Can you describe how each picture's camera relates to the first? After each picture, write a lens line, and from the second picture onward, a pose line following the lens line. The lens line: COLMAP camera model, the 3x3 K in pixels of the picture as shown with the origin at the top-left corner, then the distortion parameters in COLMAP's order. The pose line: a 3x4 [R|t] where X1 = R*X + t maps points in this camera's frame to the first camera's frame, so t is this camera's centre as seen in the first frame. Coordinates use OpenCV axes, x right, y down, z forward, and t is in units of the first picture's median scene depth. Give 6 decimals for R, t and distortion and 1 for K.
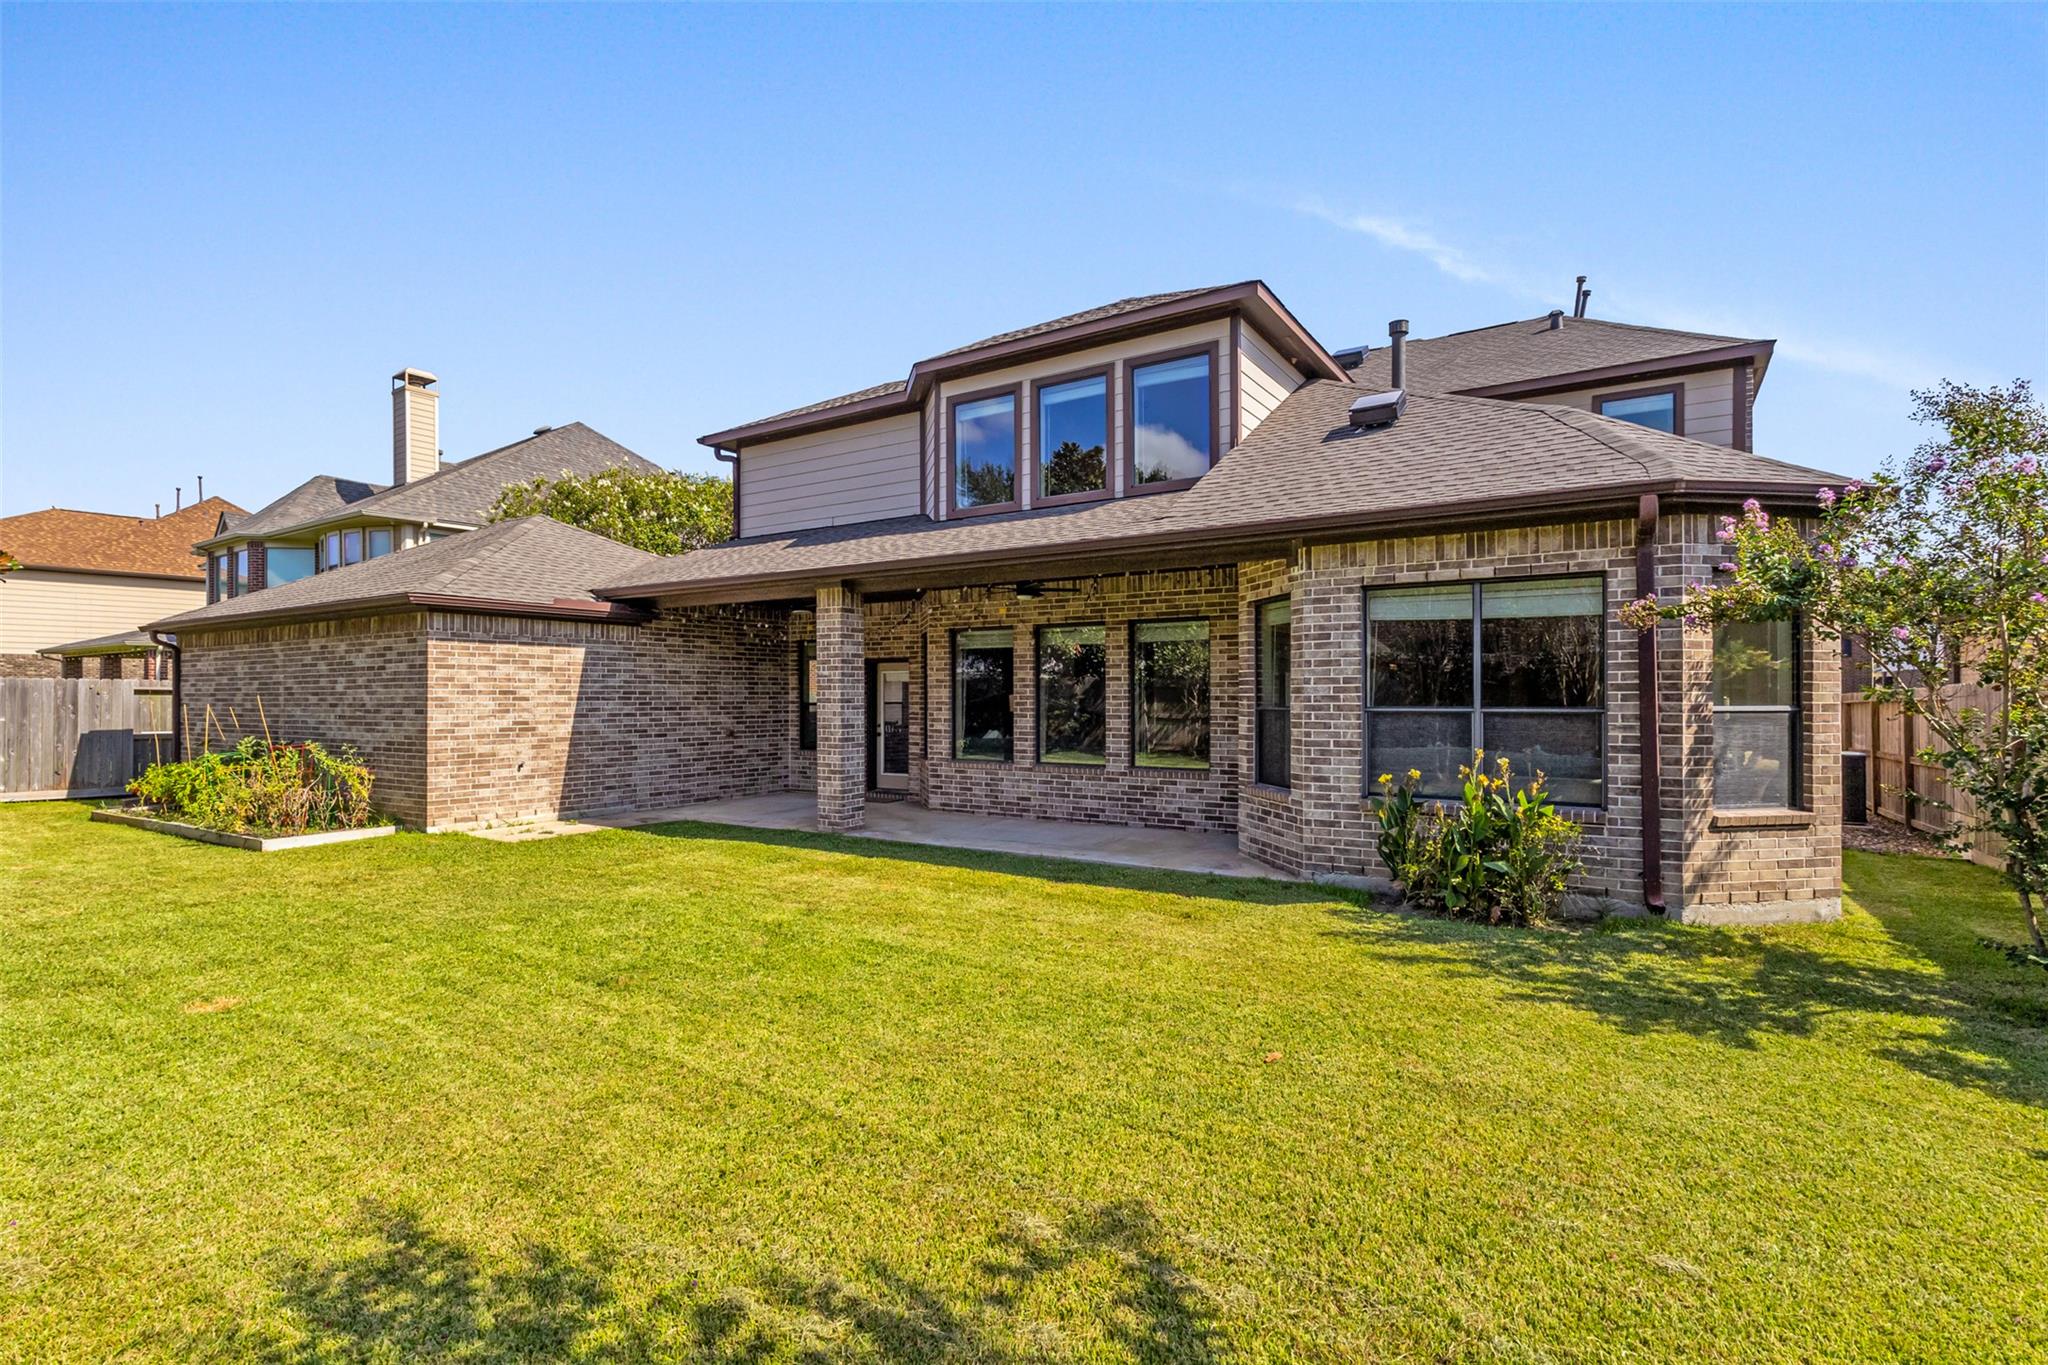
lens RADIAL K [[981.3, 0, 1019.4], [0, 981.3, 686.4], [0, 0, 1]] dist [0.005031, 0.001077]
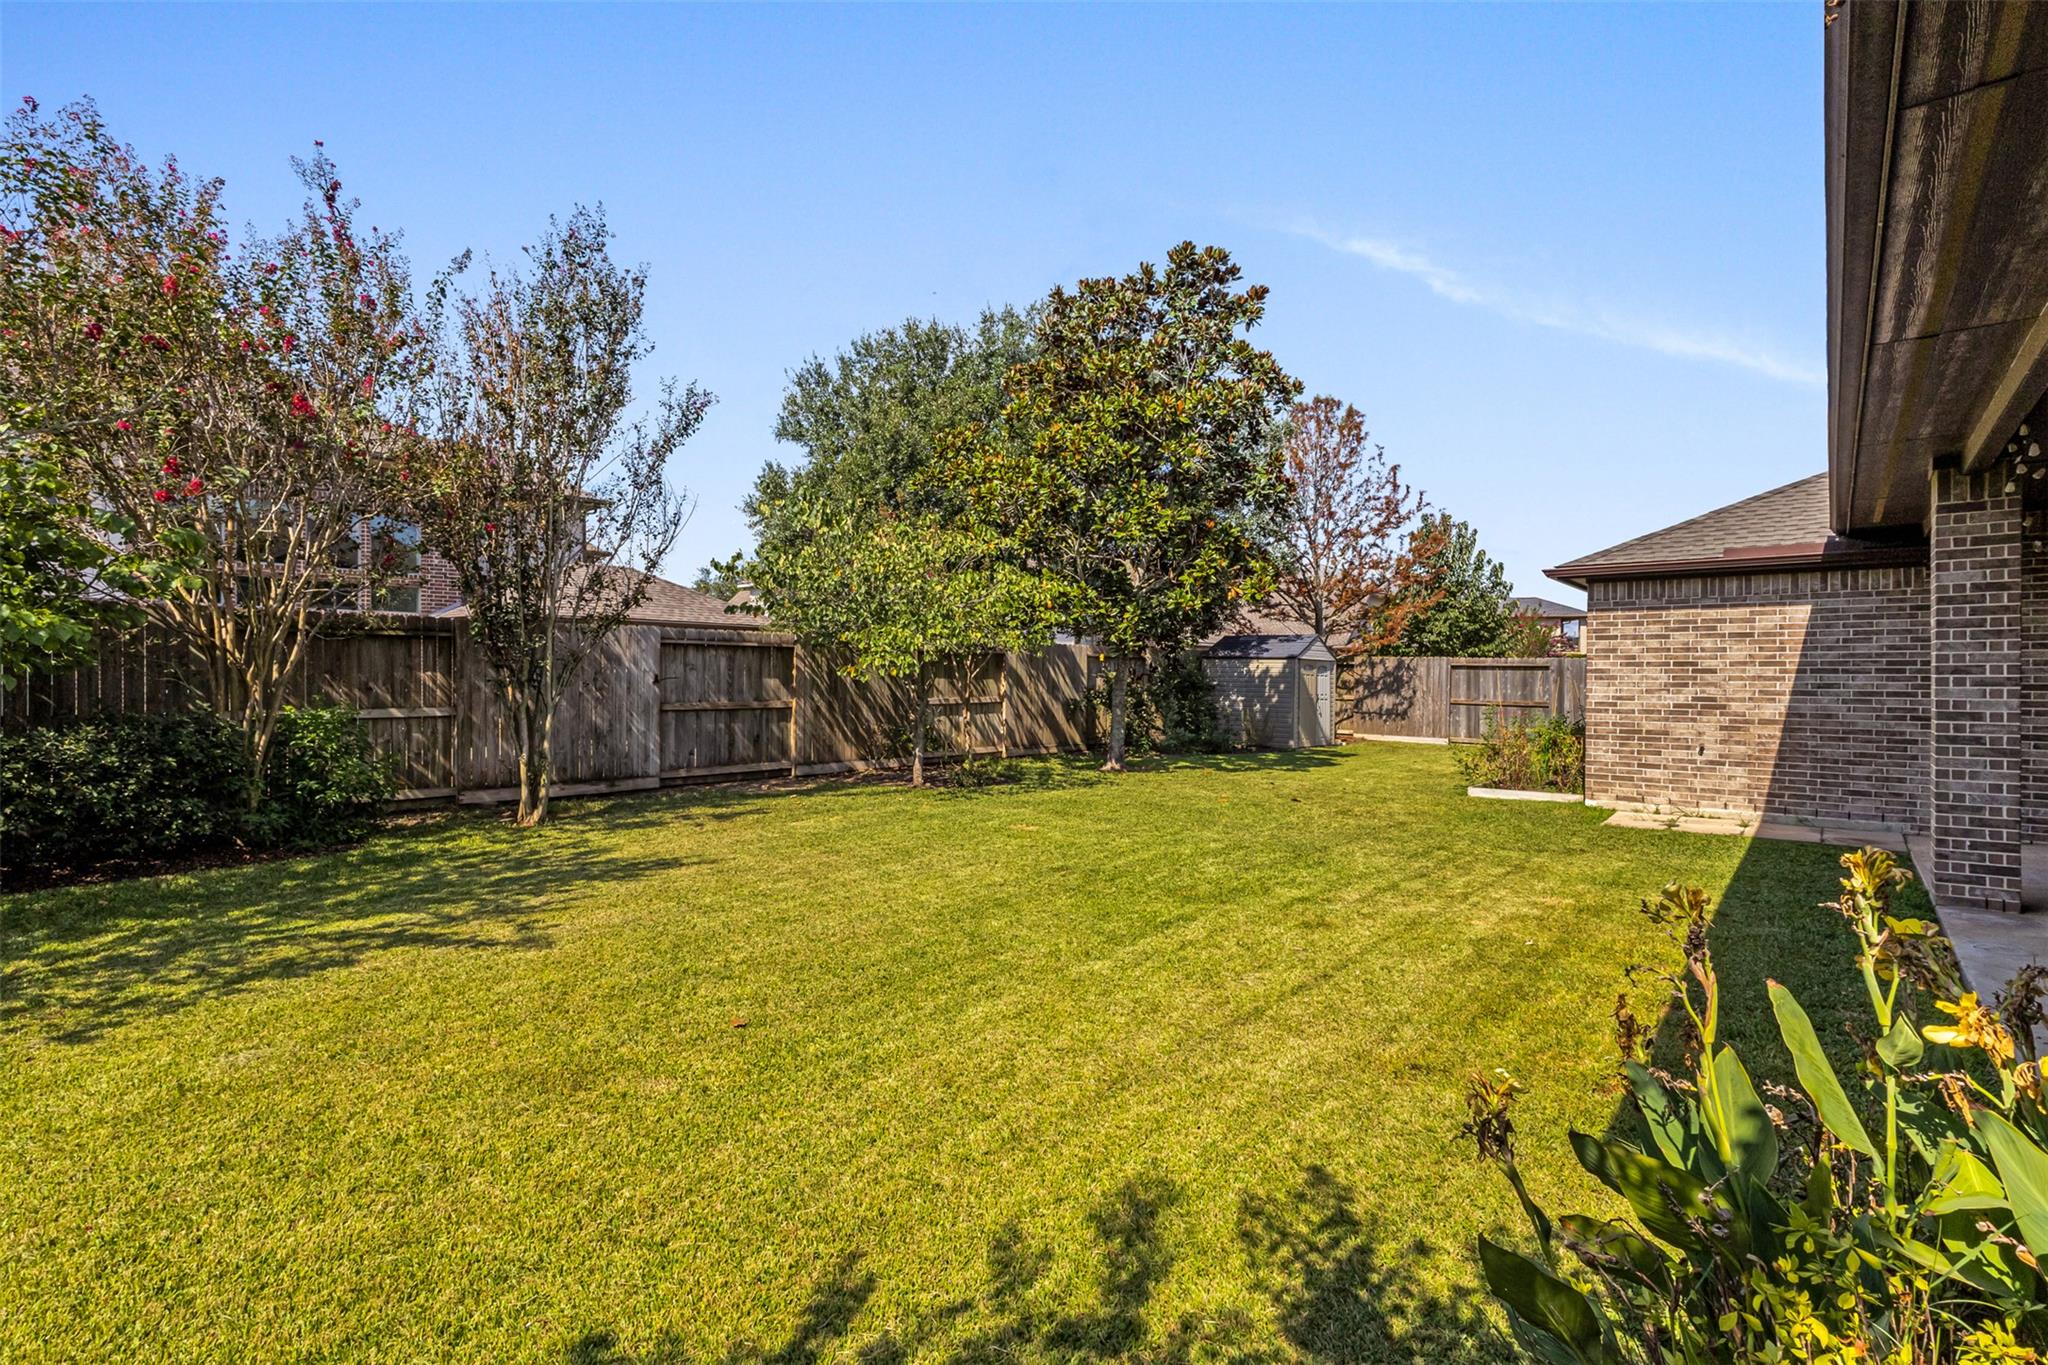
lens RADIAL K [[981.3, 0, 1020.3], [0, 981.3, 682.1], [0, 0, 1]] dist [0.005031, 0.001077]
pose [[-0.131074, 0.003912, -0.991365, 0.431898], [0.002722, 0.999990, 0.003586, 0.017824], [0.991369, -0.002228, -0.131083, 0.524618]]
